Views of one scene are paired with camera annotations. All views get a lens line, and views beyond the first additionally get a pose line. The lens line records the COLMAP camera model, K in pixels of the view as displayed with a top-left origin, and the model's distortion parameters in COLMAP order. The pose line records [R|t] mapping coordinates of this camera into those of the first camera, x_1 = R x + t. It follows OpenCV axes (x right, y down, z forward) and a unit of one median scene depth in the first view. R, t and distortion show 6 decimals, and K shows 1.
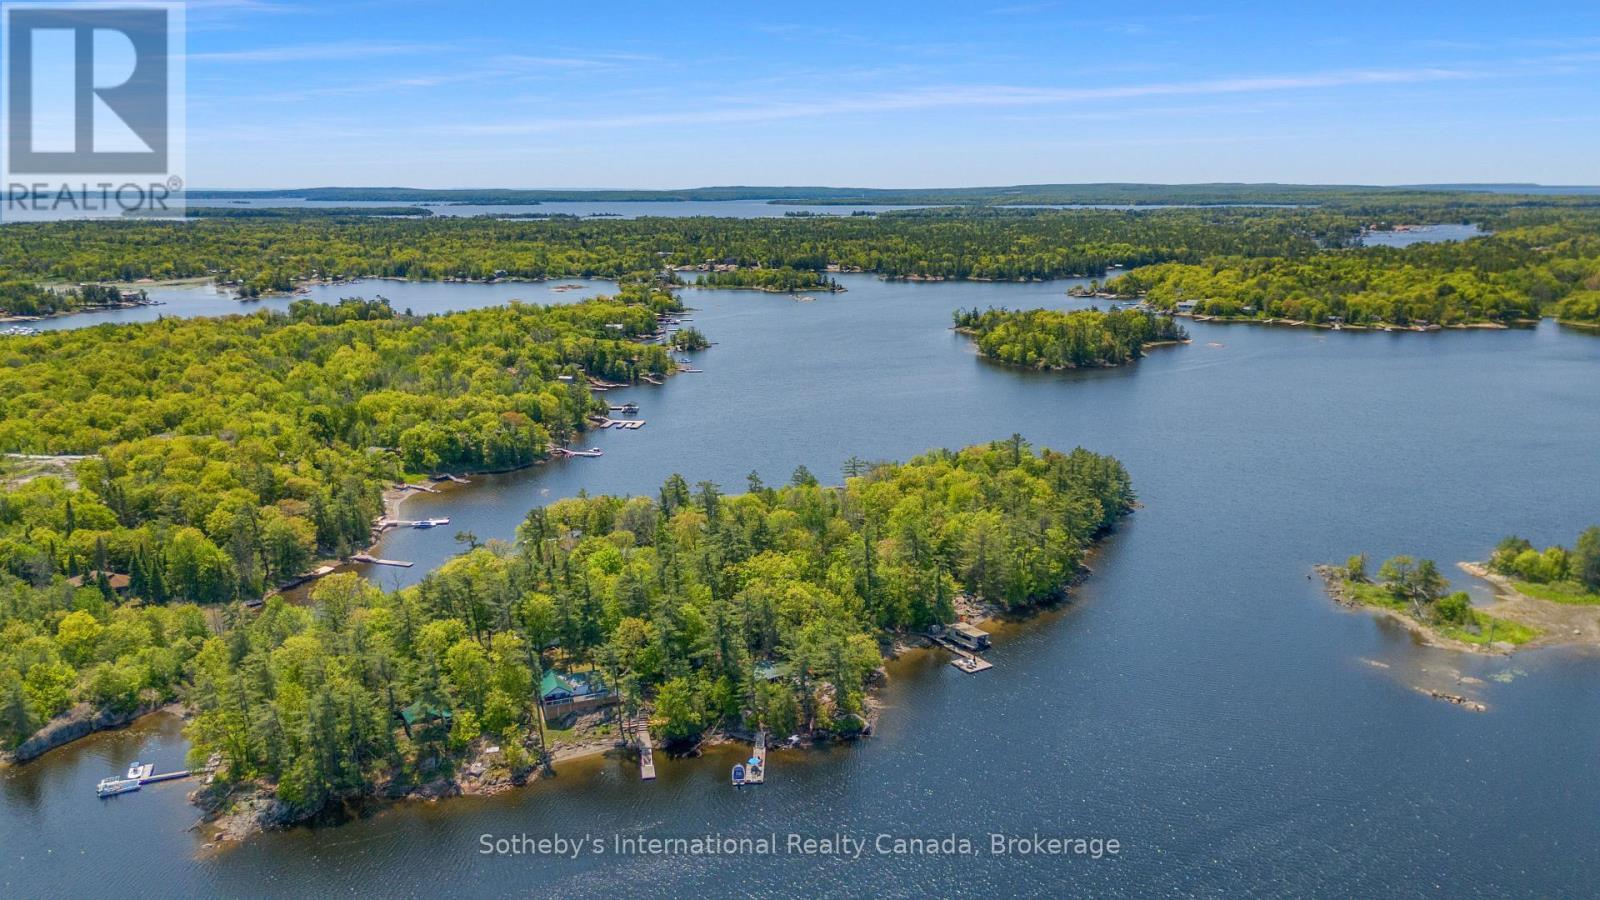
lens RADIAL K [[1203.7, 0, 800.0], [0, 1203.7, 450.0], [0, 0, 1]] dist [0.035523, -0.007002]
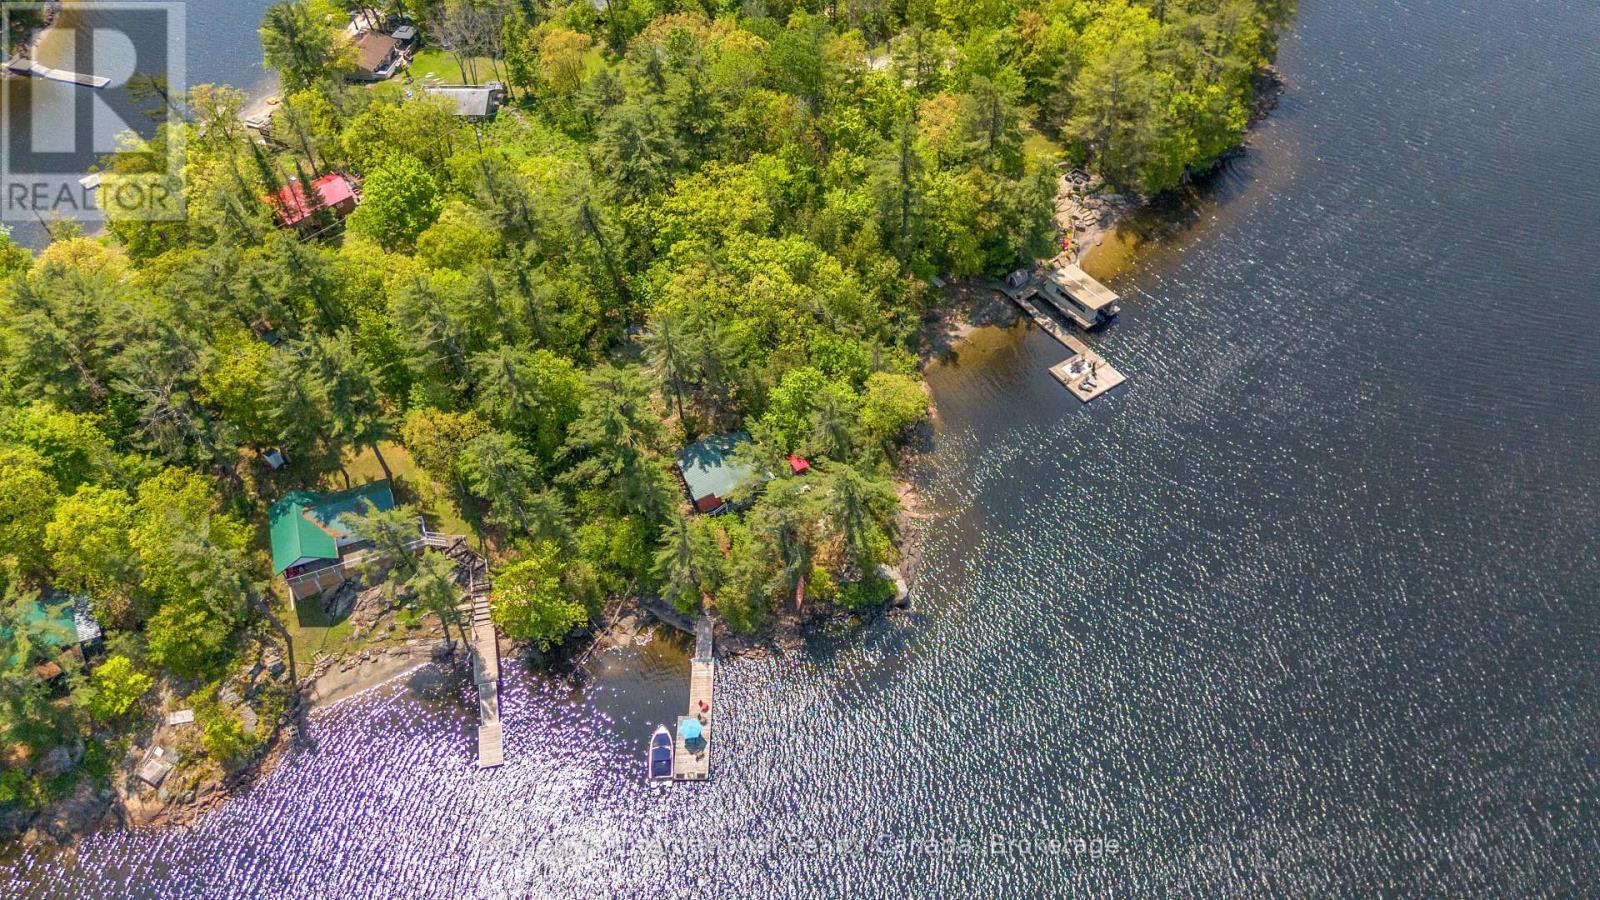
lens RADIAL K [[1203.7, 0, 800.0], [0, 1203.7, 450.0], [0, 0, 1]] dist [0.035523, -0.007002]
pose [[0.999855, -0.017010, 0.001044, 0.009779], [0.013279, 0.816055, 0.577822, -0.127049], [-0.010681, -0.577725, 0.816162, 0.572502]]
